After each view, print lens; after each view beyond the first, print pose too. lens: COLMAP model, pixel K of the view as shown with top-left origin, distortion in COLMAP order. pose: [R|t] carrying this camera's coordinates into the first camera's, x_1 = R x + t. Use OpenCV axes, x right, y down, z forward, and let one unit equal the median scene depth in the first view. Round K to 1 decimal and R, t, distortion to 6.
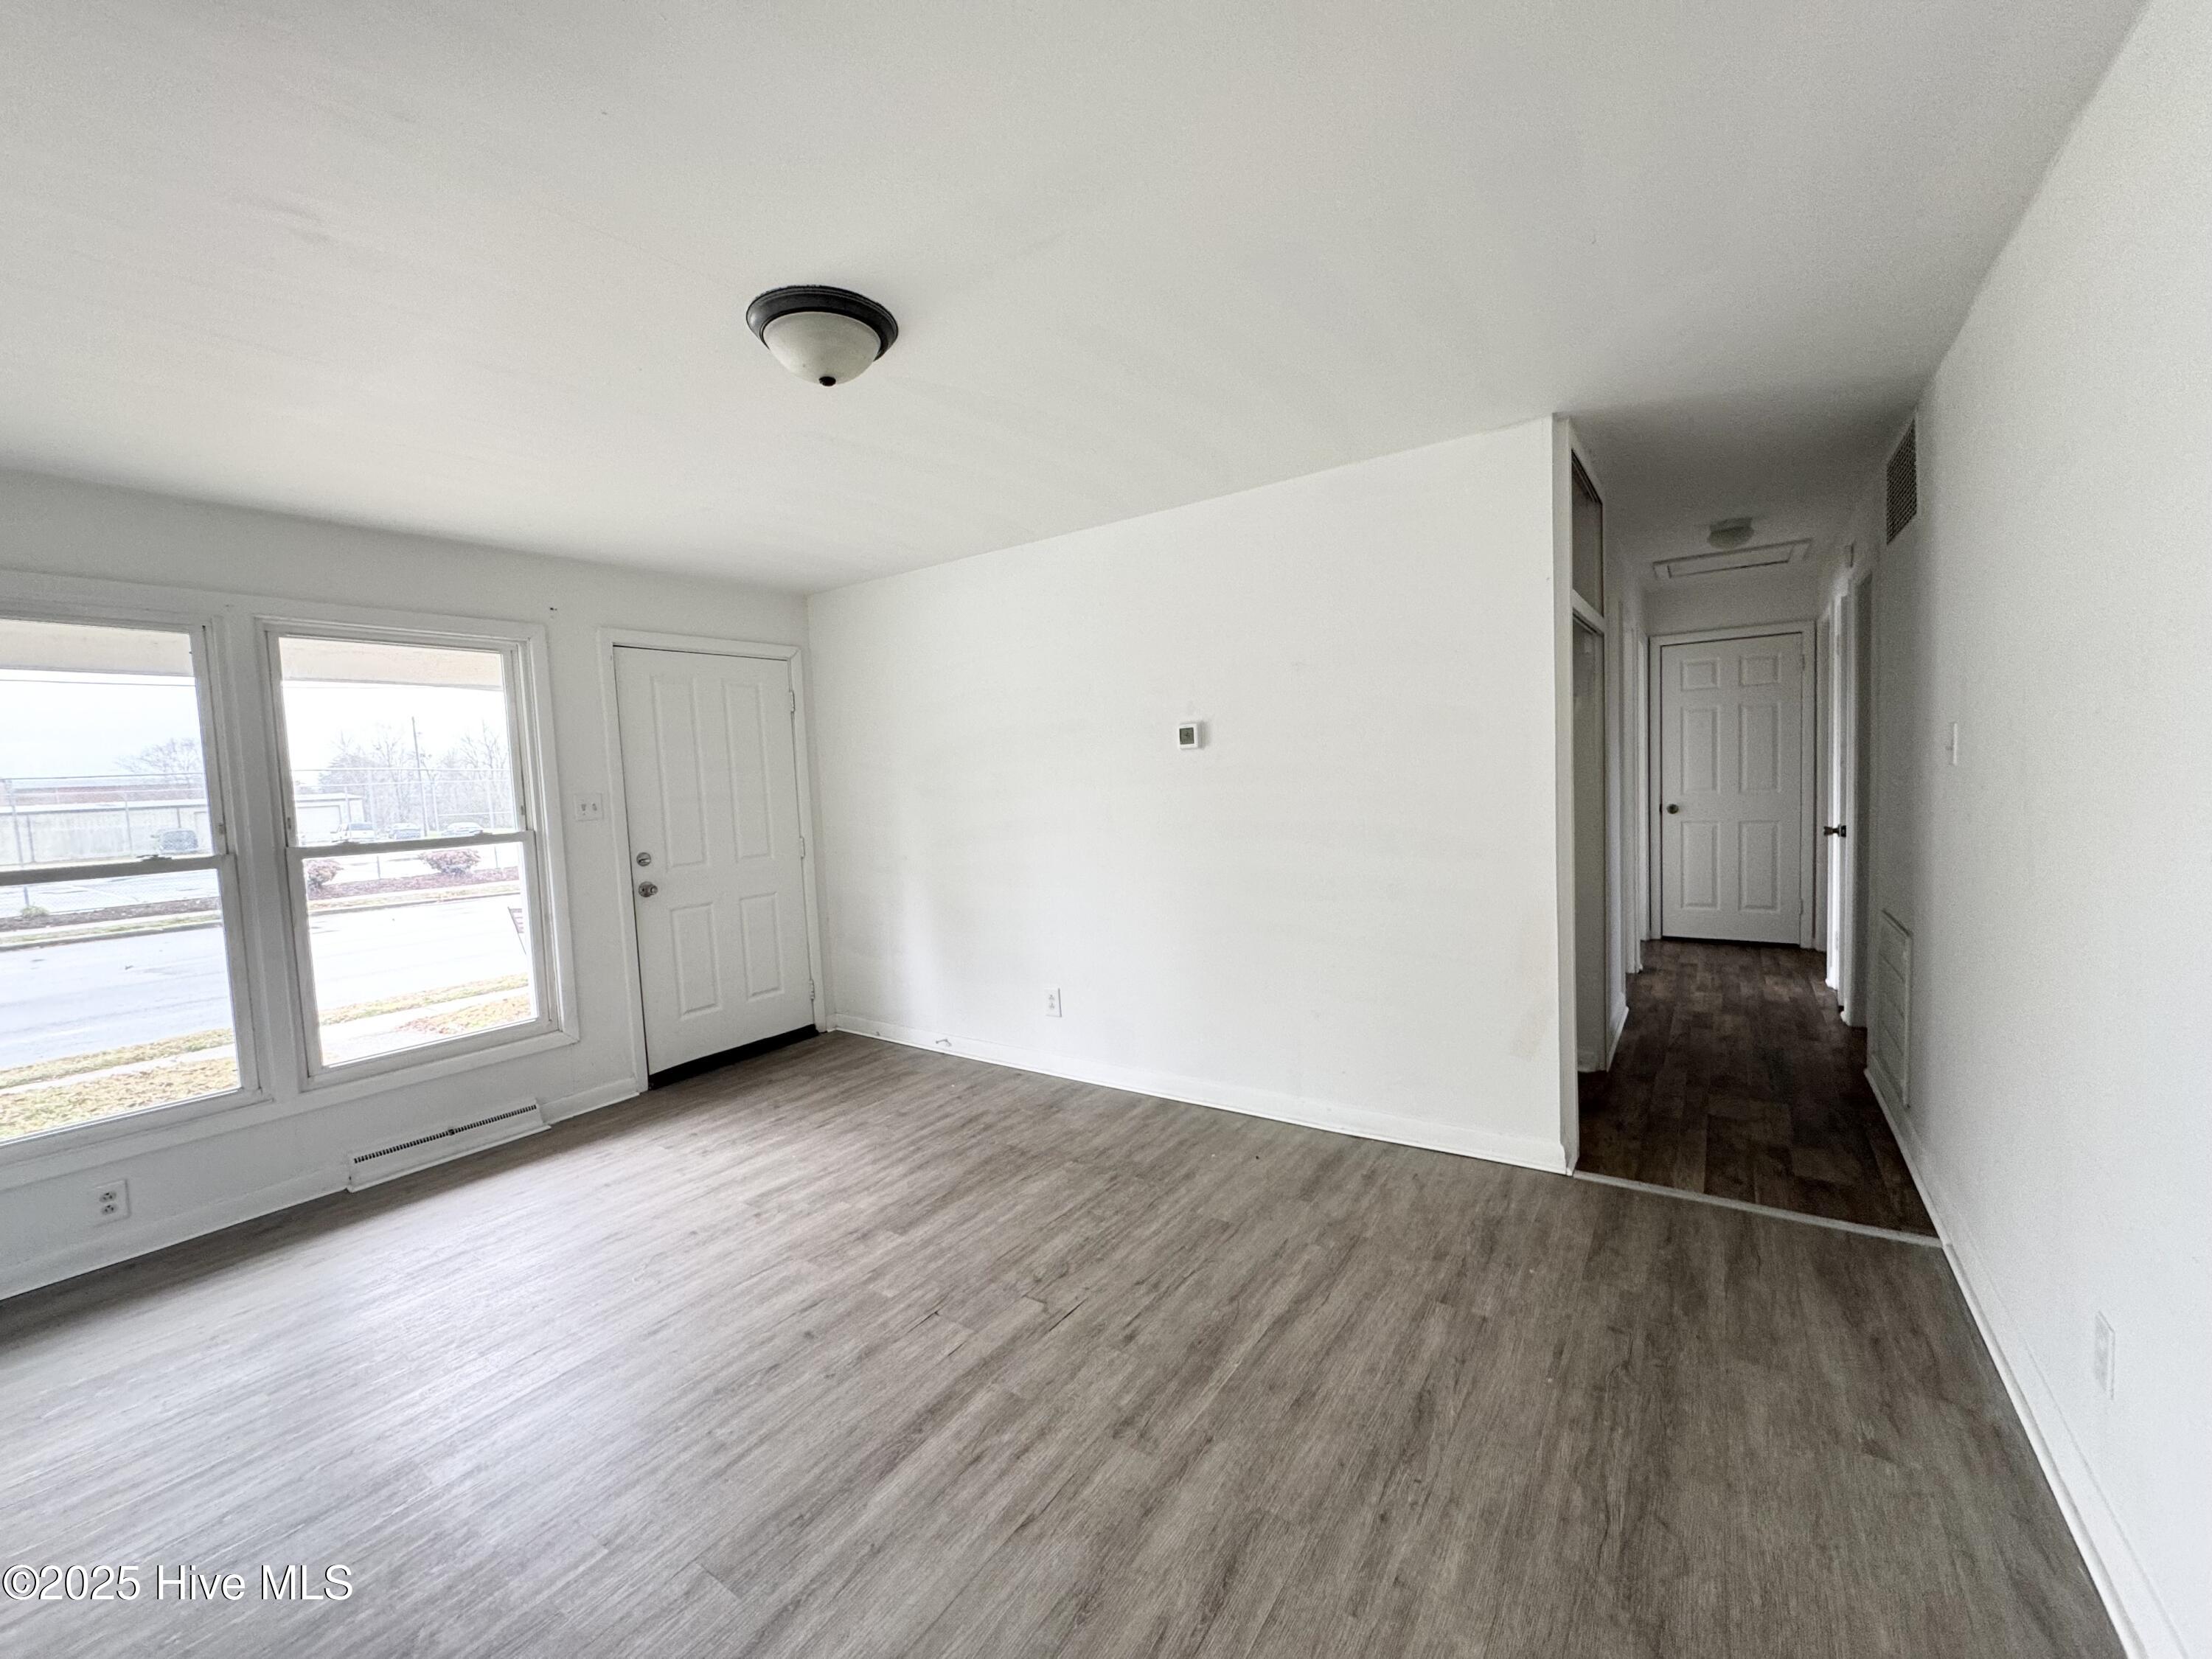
lens RADIAL K [[877.2, 0, 1115.3], [0, 877.2, 838.3], [0, 0, 1]] dist [0.003732, 0.000014]
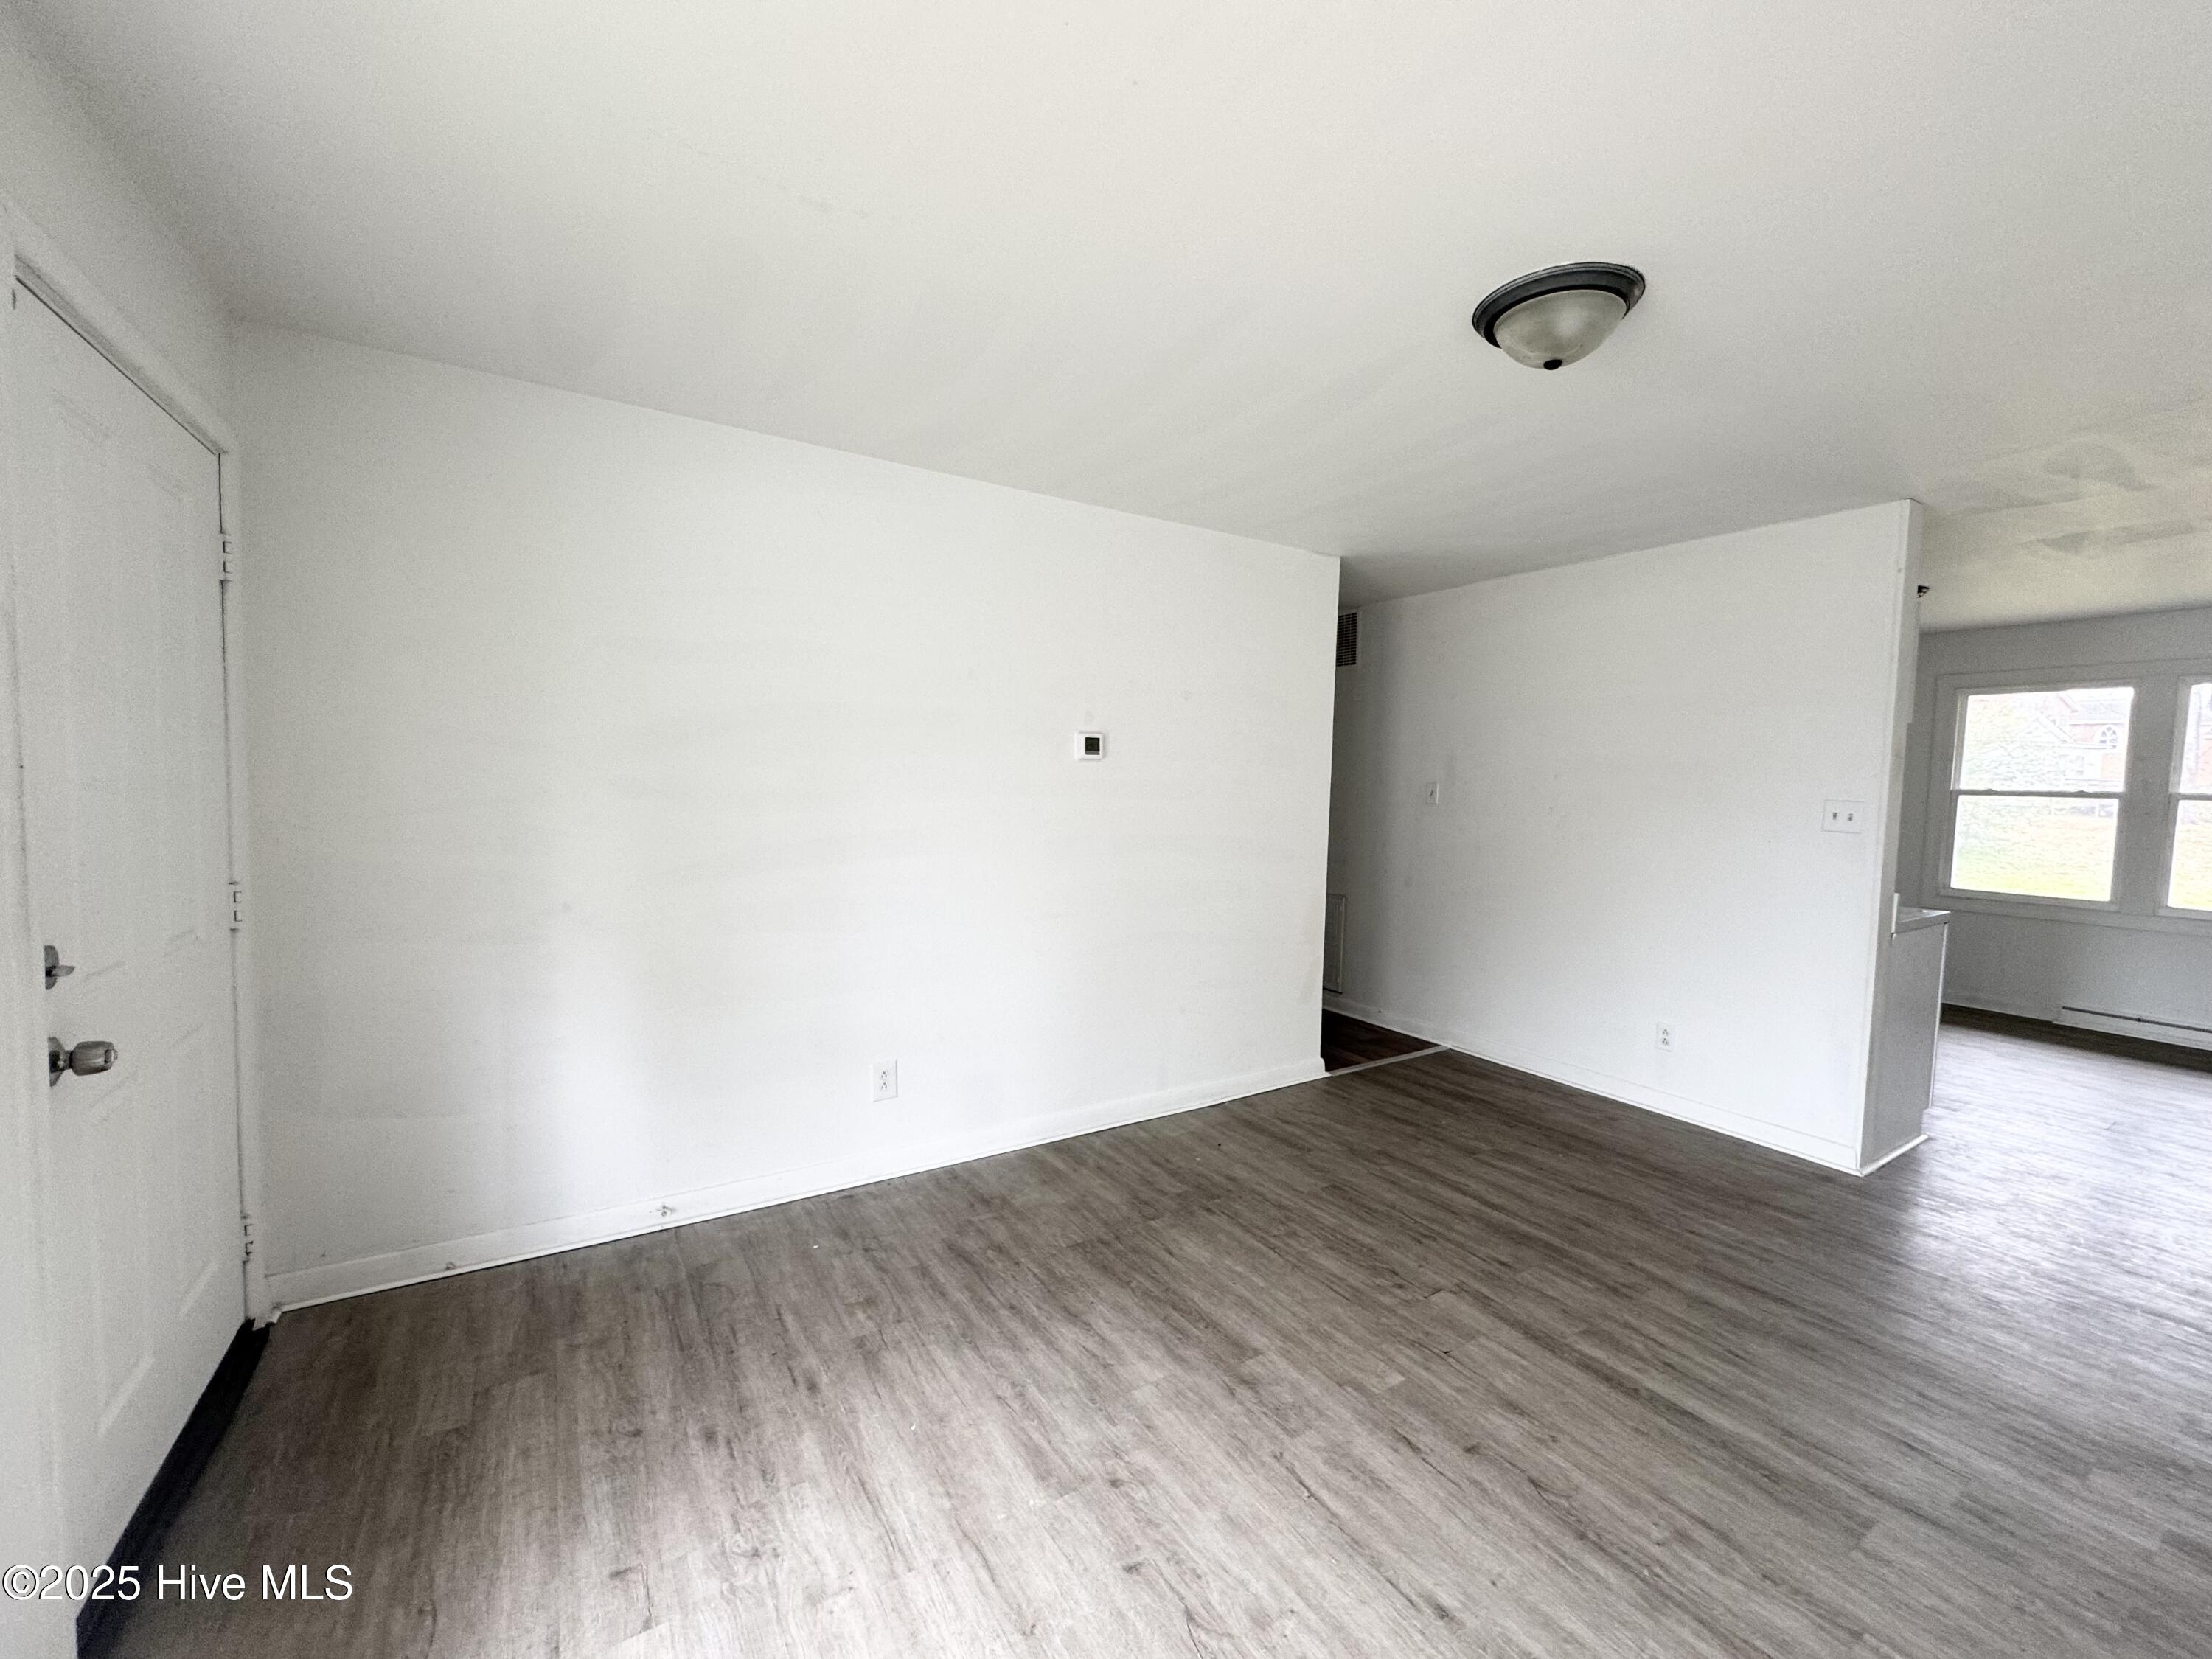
lens RADIAL K [[877.2, 0, 1109.7], [0, 877.2, 826.4], [0, 0, 1]] dist [0.003732, 0.000014]
pose [[0.392073, 0.007632, 0.919902, -0.773631], [0.024649, 0.999519, -0.018798, -0.010160], [-0.919604, 0.030045, 0.391696, 0.599675]]
